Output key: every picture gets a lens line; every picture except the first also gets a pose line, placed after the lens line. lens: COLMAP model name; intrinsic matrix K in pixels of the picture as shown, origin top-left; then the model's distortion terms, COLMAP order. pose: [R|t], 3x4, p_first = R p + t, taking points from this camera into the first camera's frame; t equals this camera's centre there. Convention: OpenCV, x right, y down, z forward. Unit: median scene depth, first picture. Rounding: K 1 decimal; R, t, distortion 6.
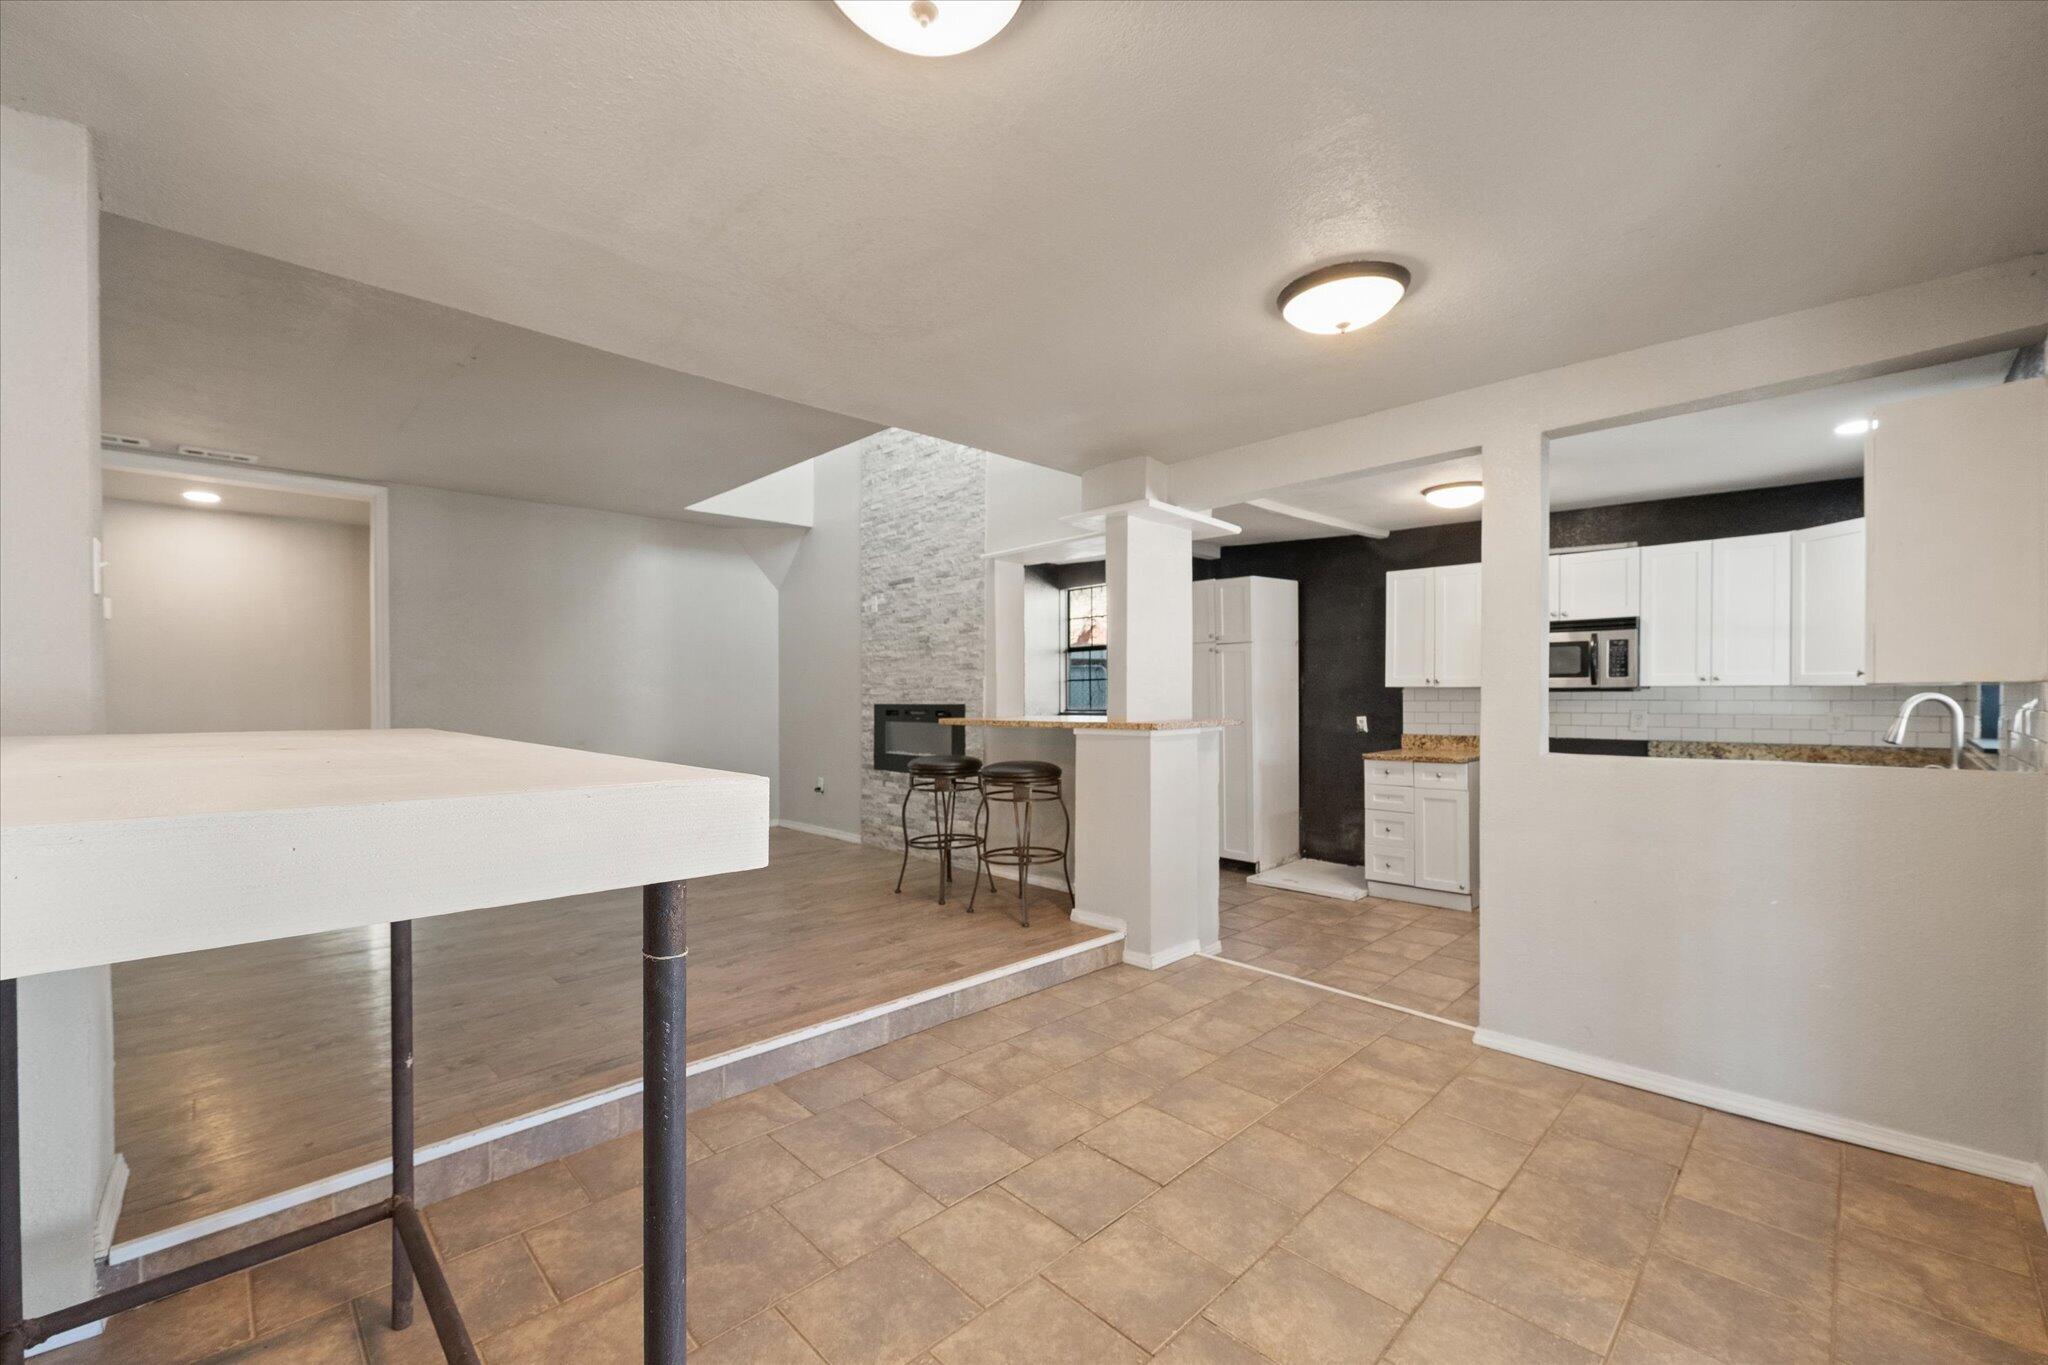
lens RADIAL K [[840.8, 0, 1019.7], [0, 840.8, 697.3], [0, 0, 1]] dist [-0.002163, -0.000302]
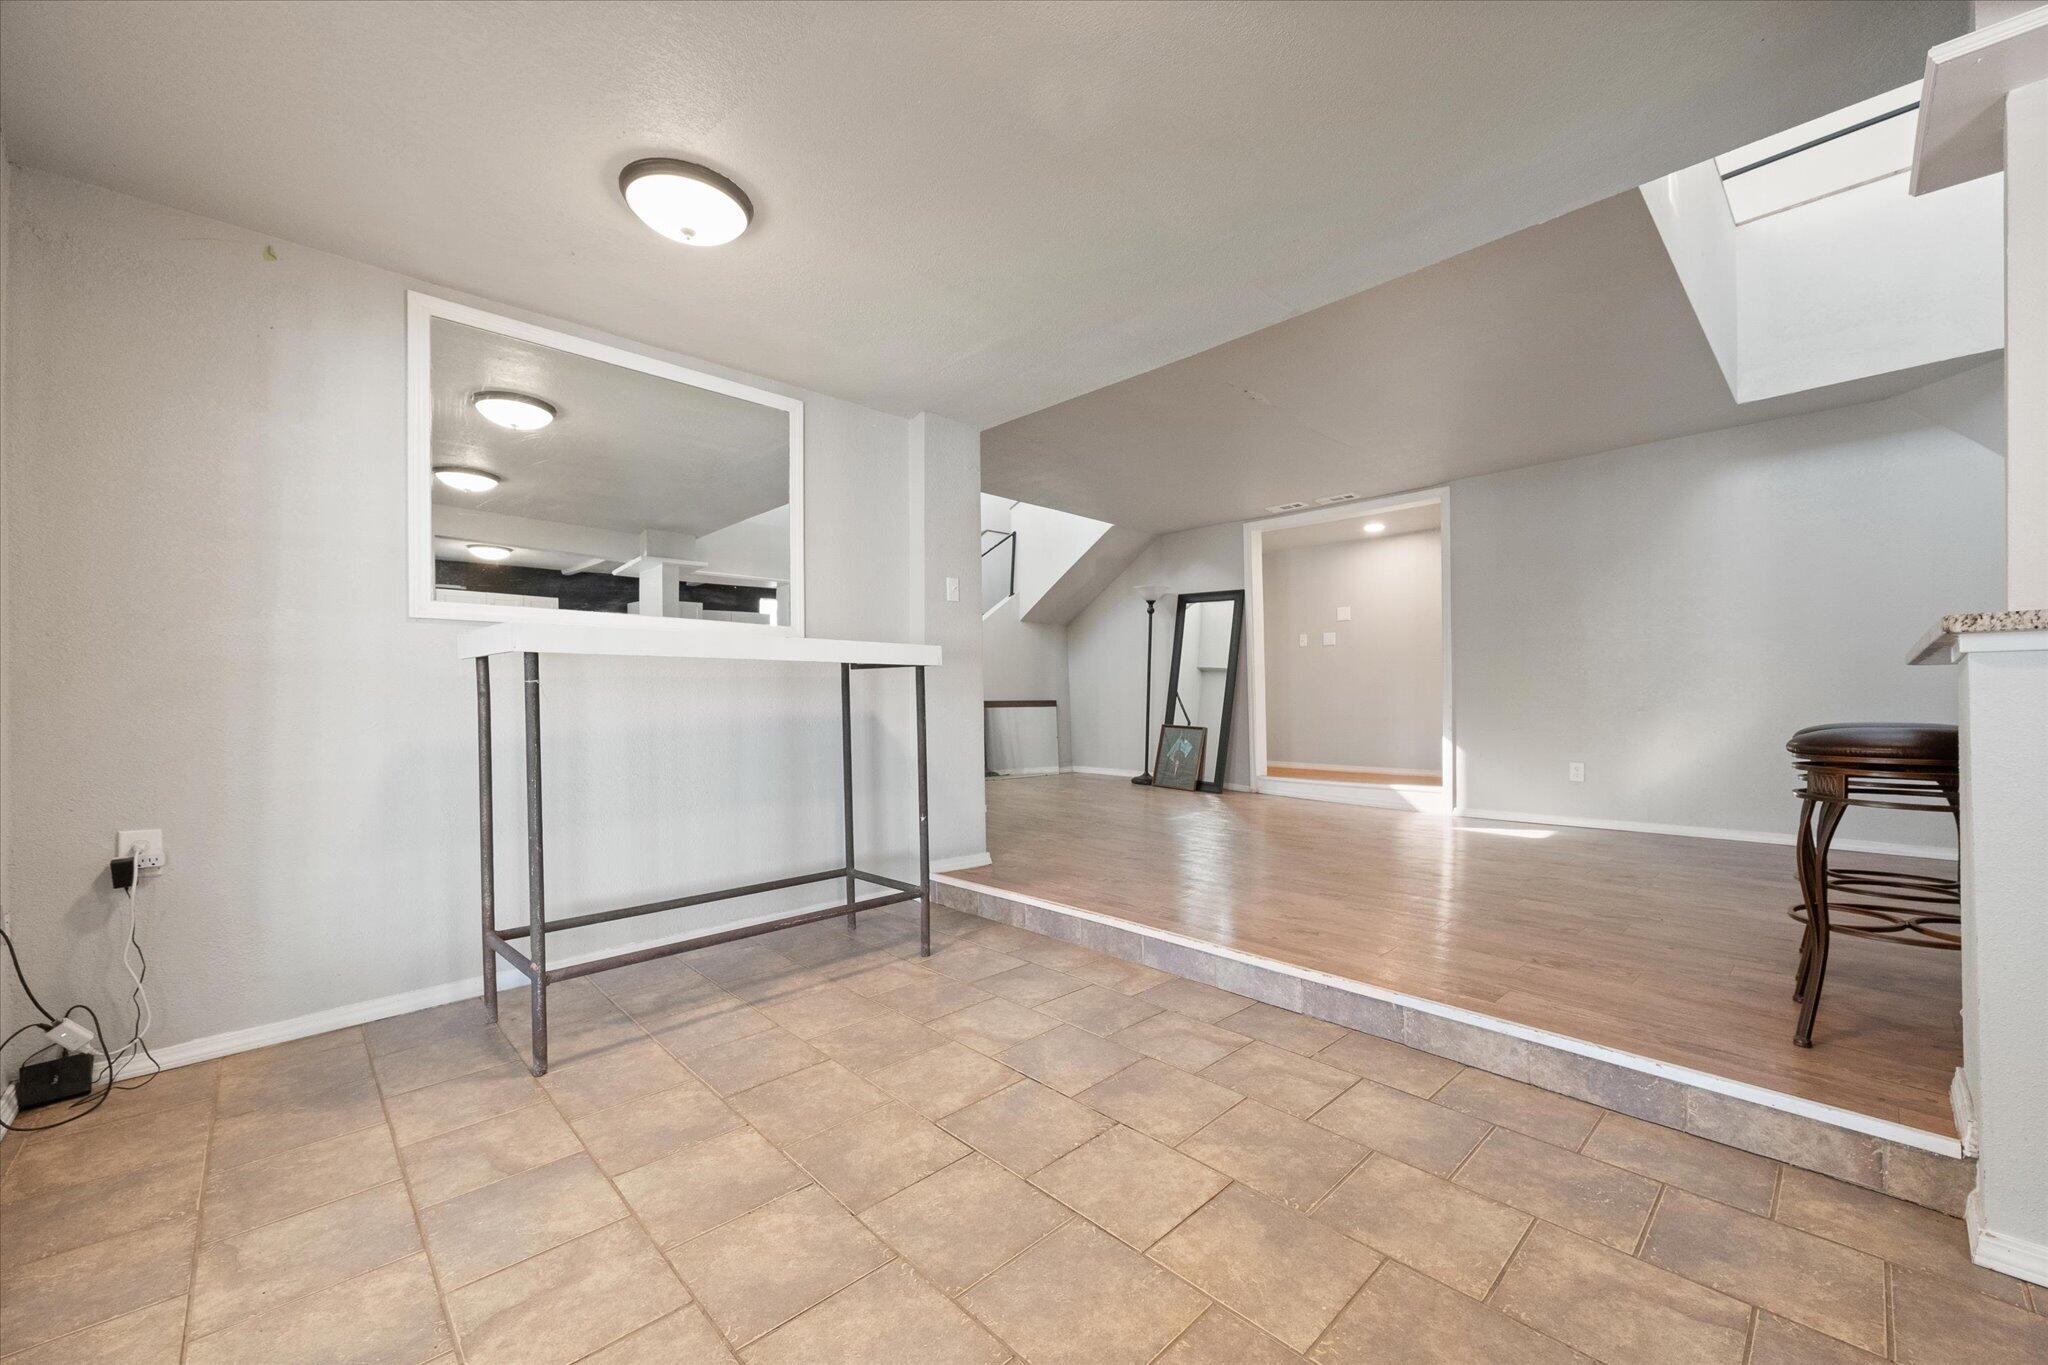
lens RADIAL K [[797.6, 0, 1015.3], [0, 797.6, 697.4], [0, 0, 1]] dist [-0.000122, -0.000103]
pose [[-0.021672, 0.000518, -0.999765, 0.766603], [-0.003698, 0.999993, 0.000598, 0.099991], [0.999758, 0.003710, -0.021669, 0.827829]]
